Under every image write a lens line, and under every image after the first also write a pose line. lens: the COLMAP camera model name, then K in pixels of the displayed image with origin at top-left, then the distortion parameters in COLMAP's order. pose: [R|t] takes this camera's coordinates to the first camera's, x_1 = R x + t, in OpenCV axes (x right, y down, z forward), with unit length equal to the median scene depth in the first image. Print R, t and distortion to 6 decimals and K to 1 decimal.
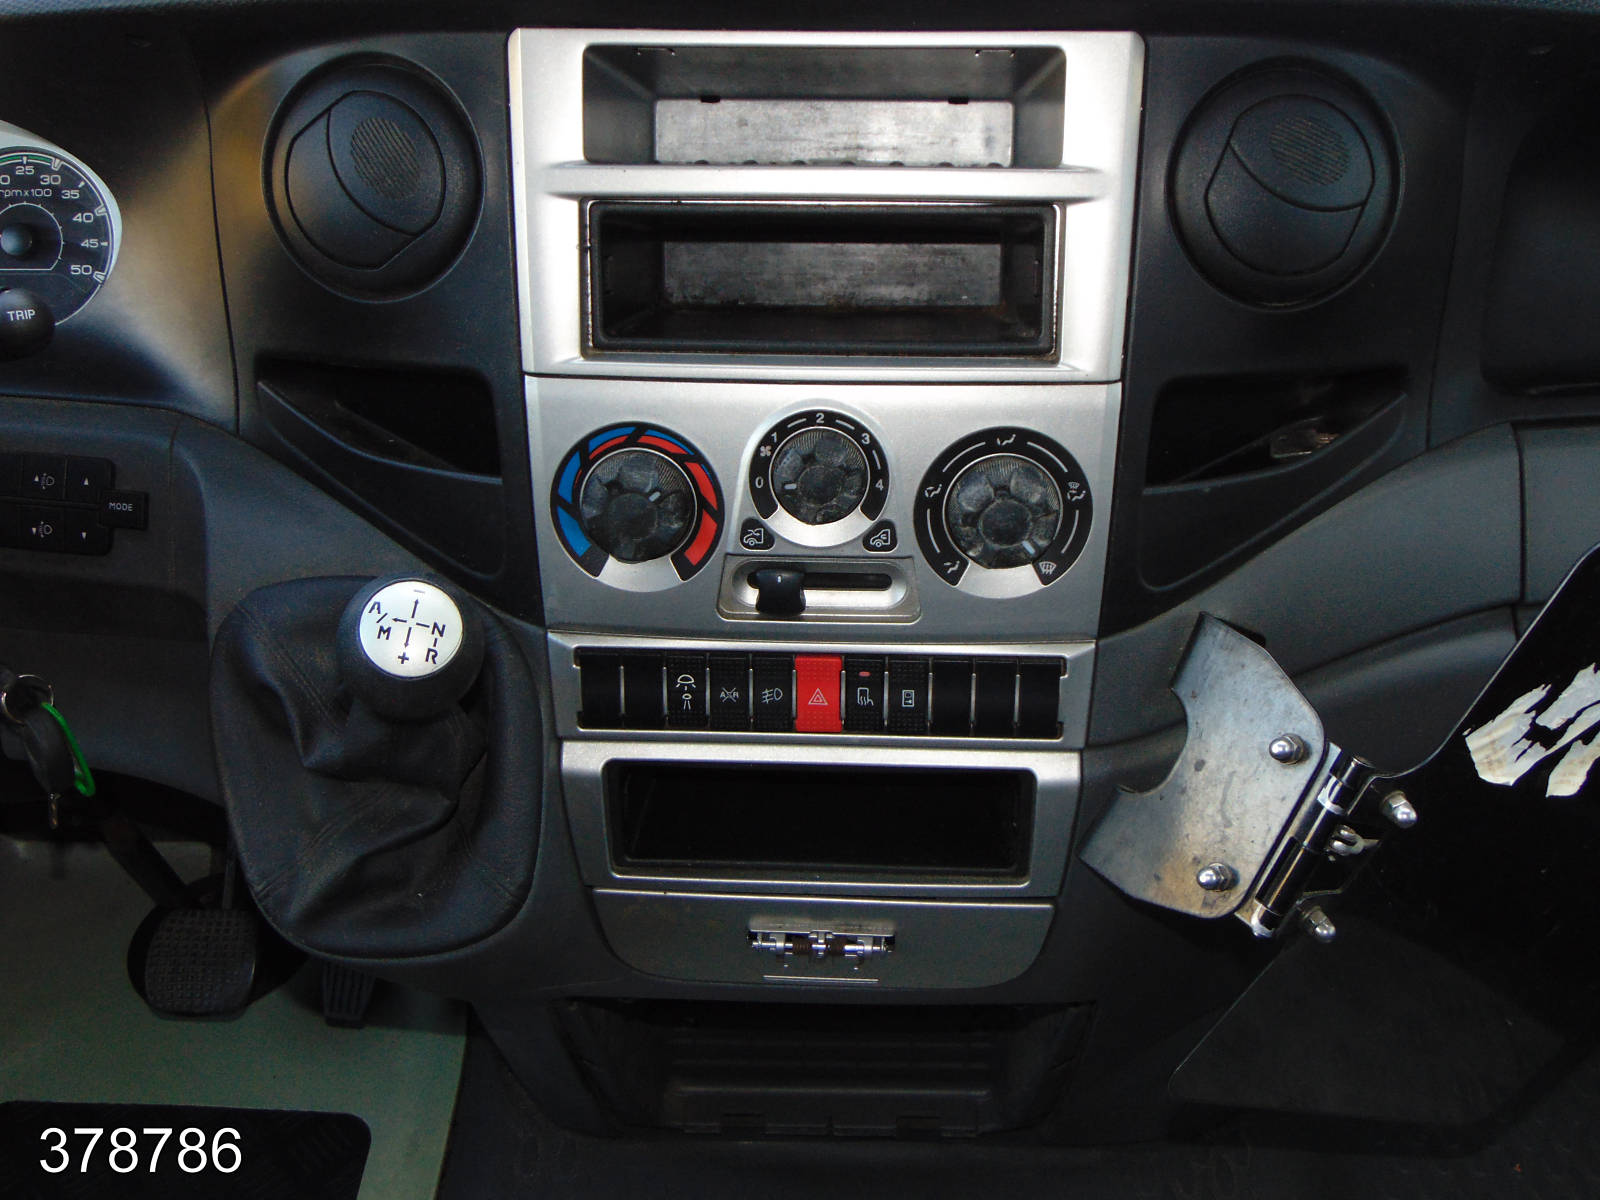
lens RADIAL K [[1776.2, 0, 799.8], [0, 1776.2, 597.0], [0, 0, 1]] dist [-0.005881, 0.000000]
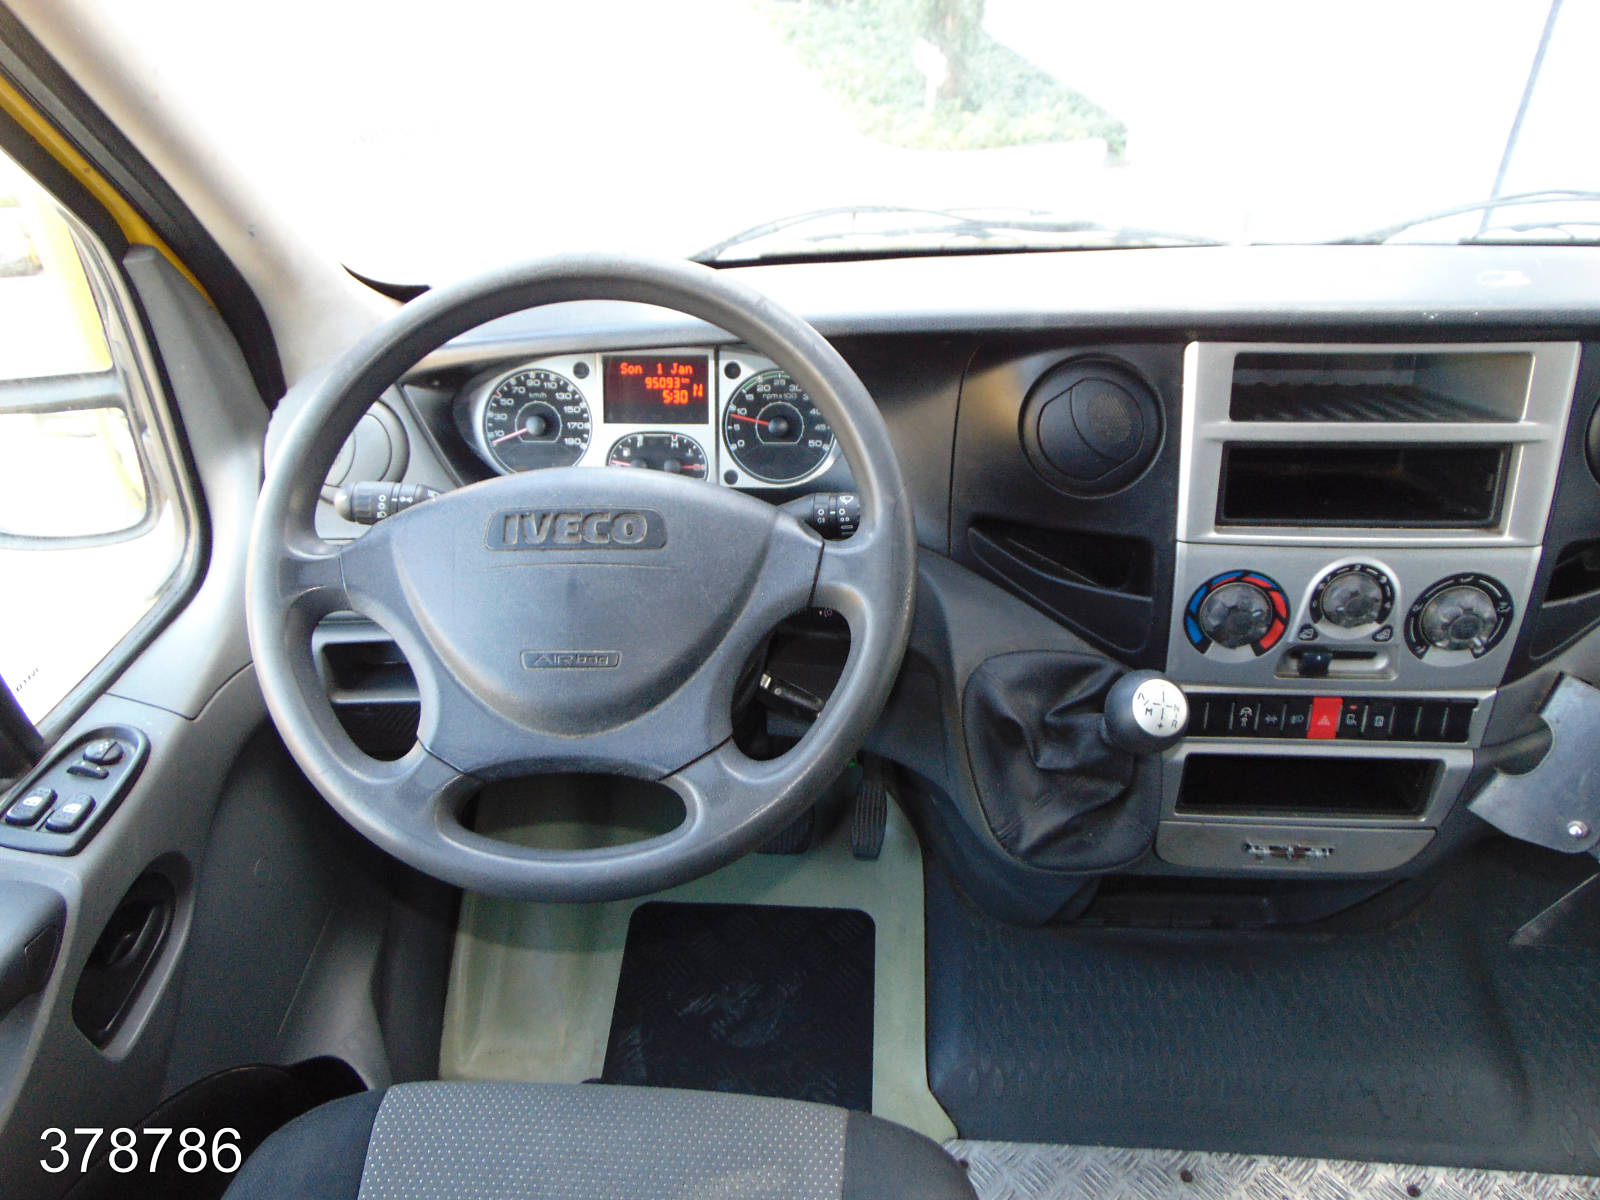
lens RADIAL K [[1209.7, 0, 798.6], [0, 1209.7, 605.9], [0, 0, 1]] dist [-0.001923, 0.010243]
pose [[0.999642, -0.007251, -0.025744, -0.478317], [0.009877, 0.994595, 0.103357, -0.183566], [0.024856, -0.103574, 0.994311, -0.161486]]
